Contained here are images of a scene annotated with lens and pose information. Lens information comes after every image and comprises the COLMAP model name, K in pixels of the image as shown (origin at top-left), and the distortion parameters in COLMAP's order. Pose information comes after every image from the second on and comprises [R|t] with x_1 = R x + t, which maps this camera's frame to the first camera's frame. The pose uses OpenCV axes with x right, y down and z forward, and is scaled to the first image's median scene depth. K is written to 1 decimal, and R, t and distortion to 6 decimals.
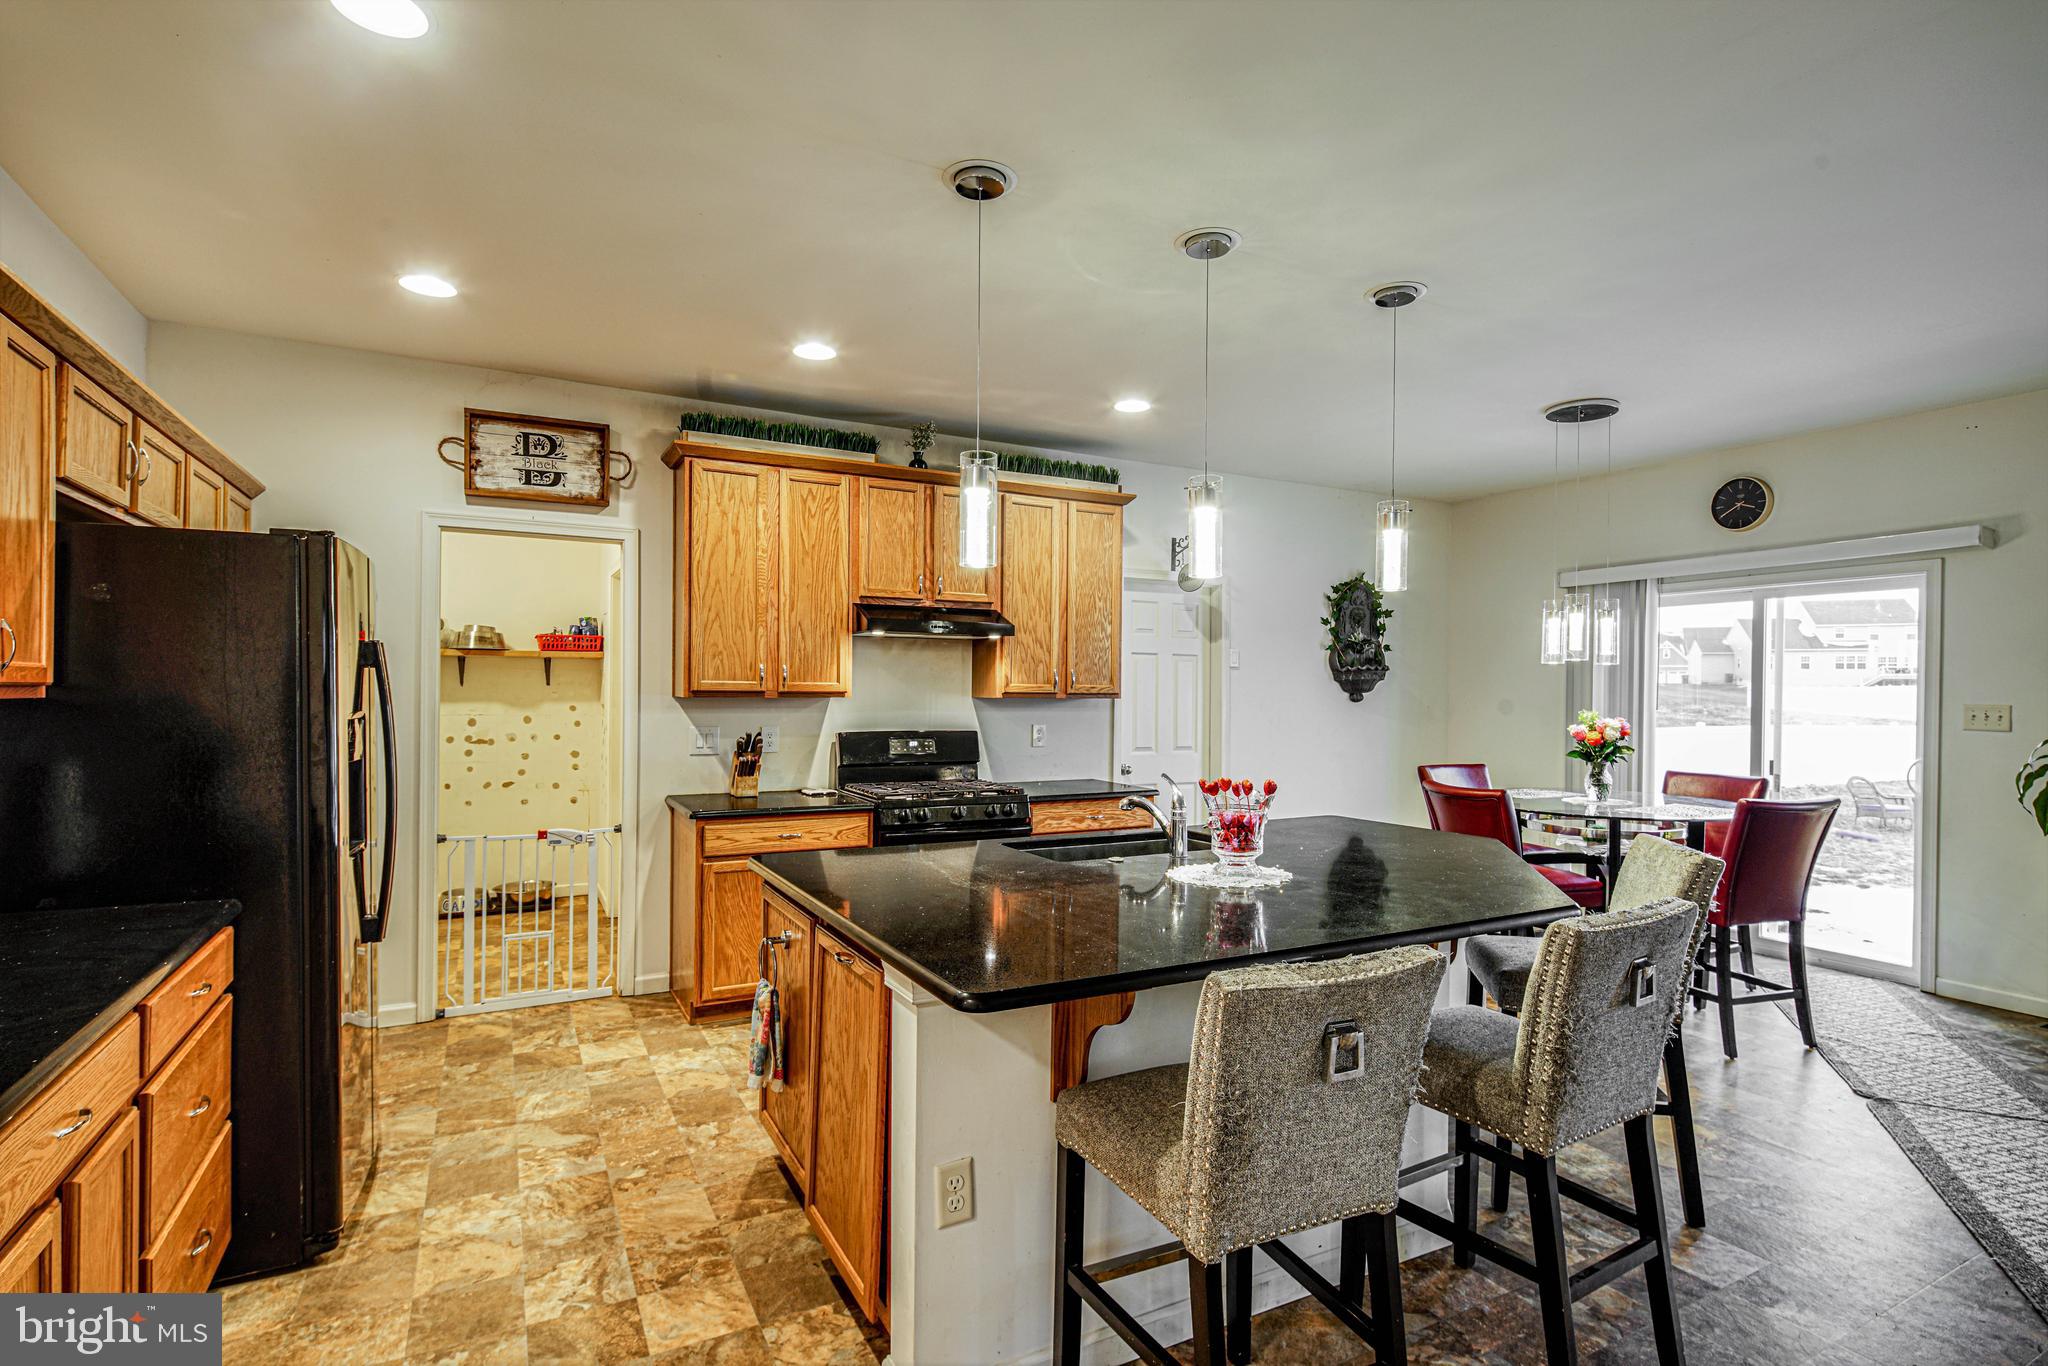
lens RADIAL K [[992.4, 0, 1018.2], [0, 992.4, 694.9], [0, 0, 1]] dist [-0.001442, -0.002462]
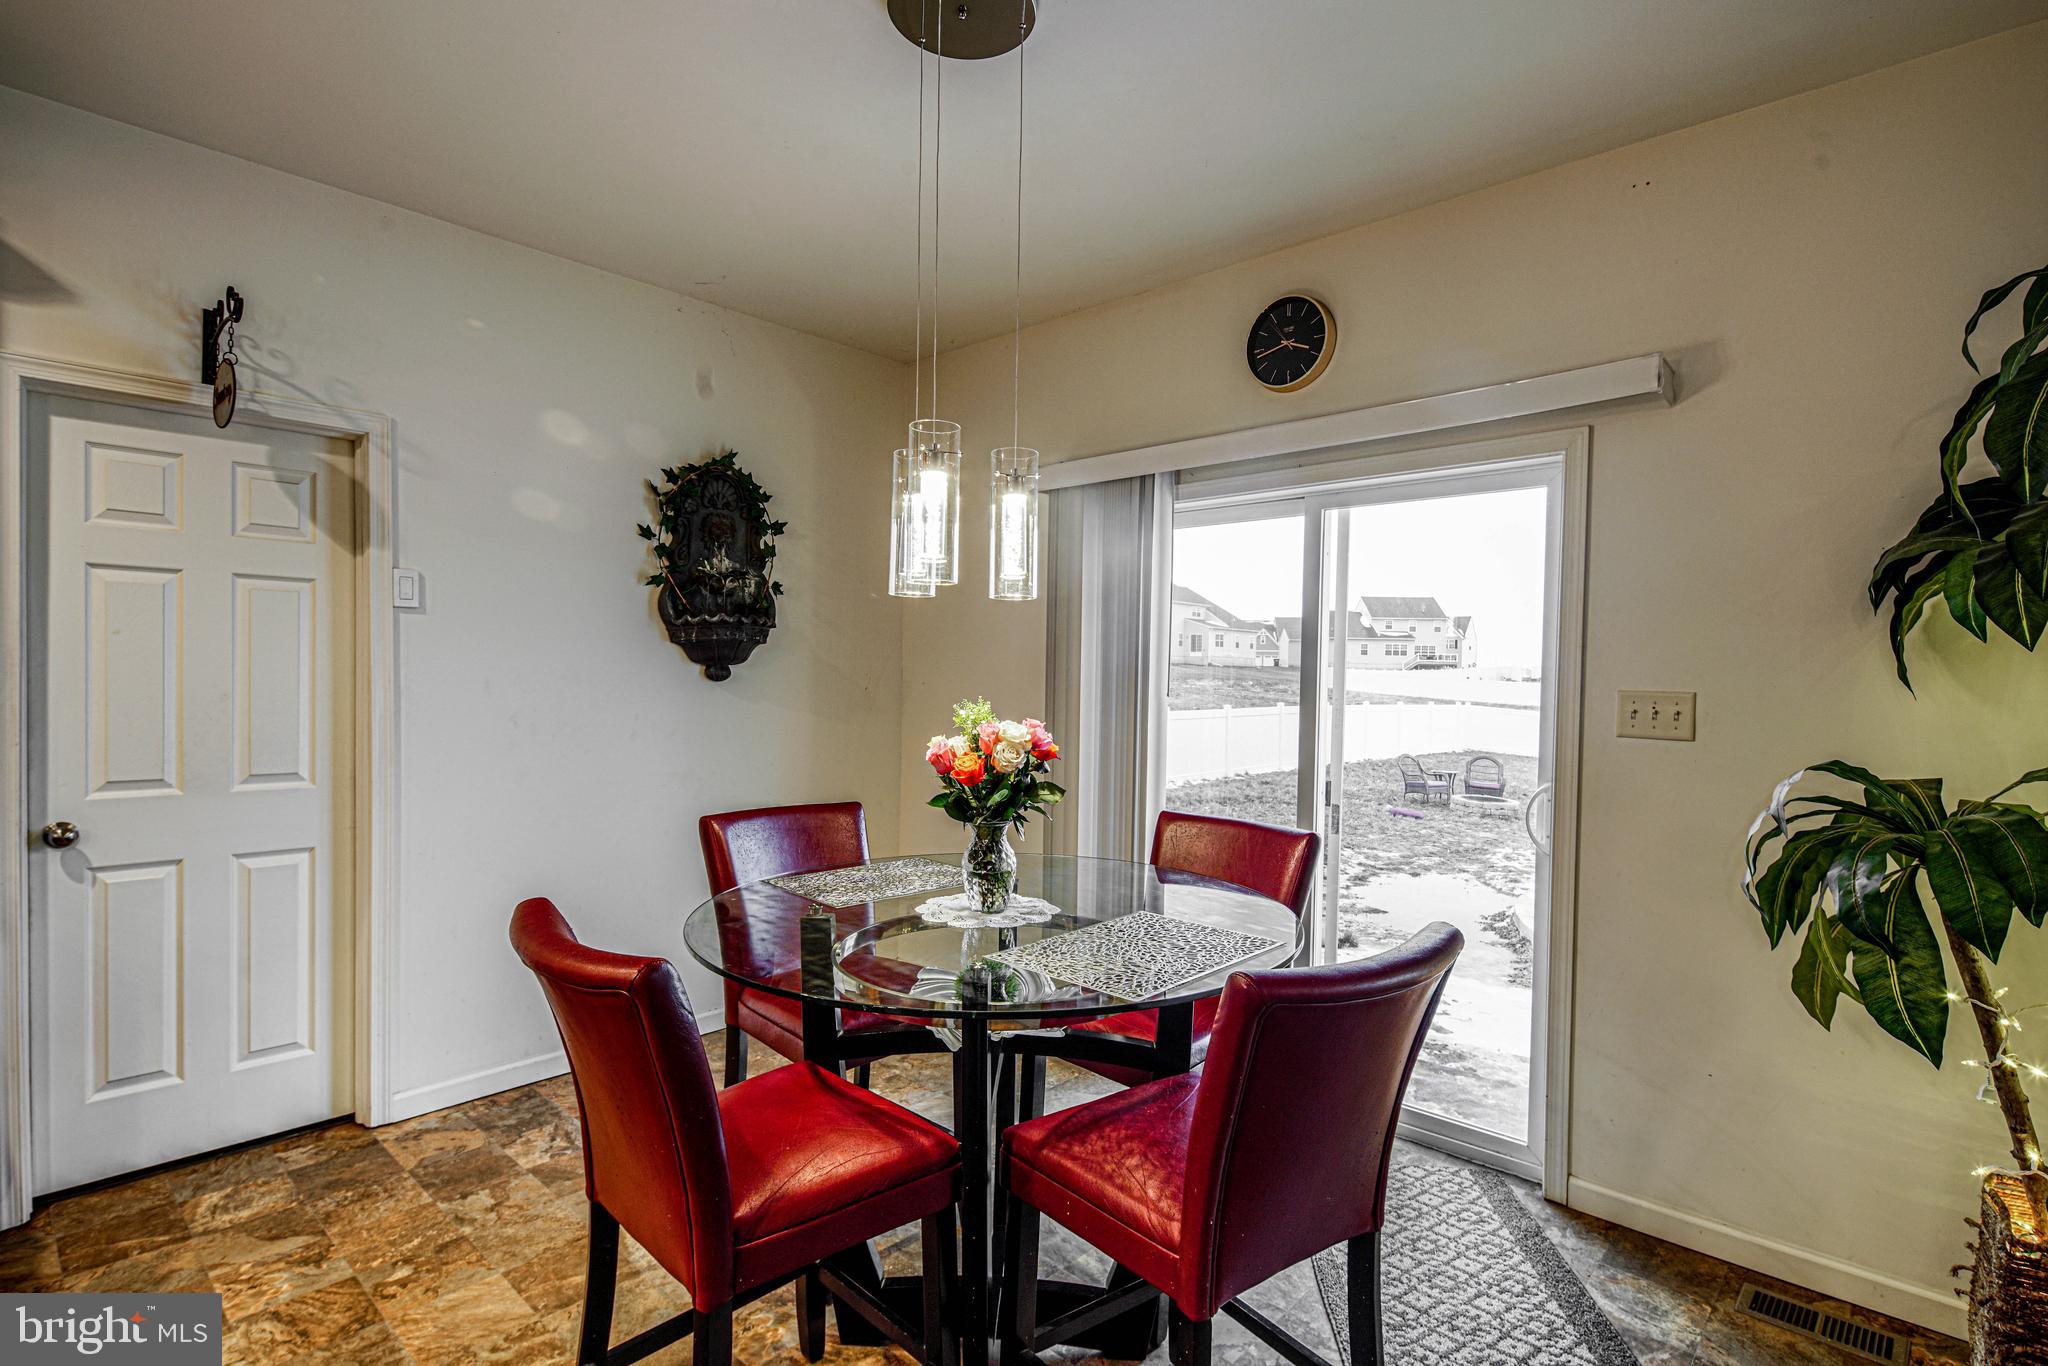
lens RADIAL K [[992.4, 0, 1023.5], [0, 992.4, 687.5], [0, 0, 1]] dist [-0.001442, -0.002462]
pose [[0.942287, 0.002977, 0.334793, 0.395737], [-0.007834, 0.999883, 0.013158, 0.002846], [-0.334714, -0.015021, 0.942200, 0.510853]]
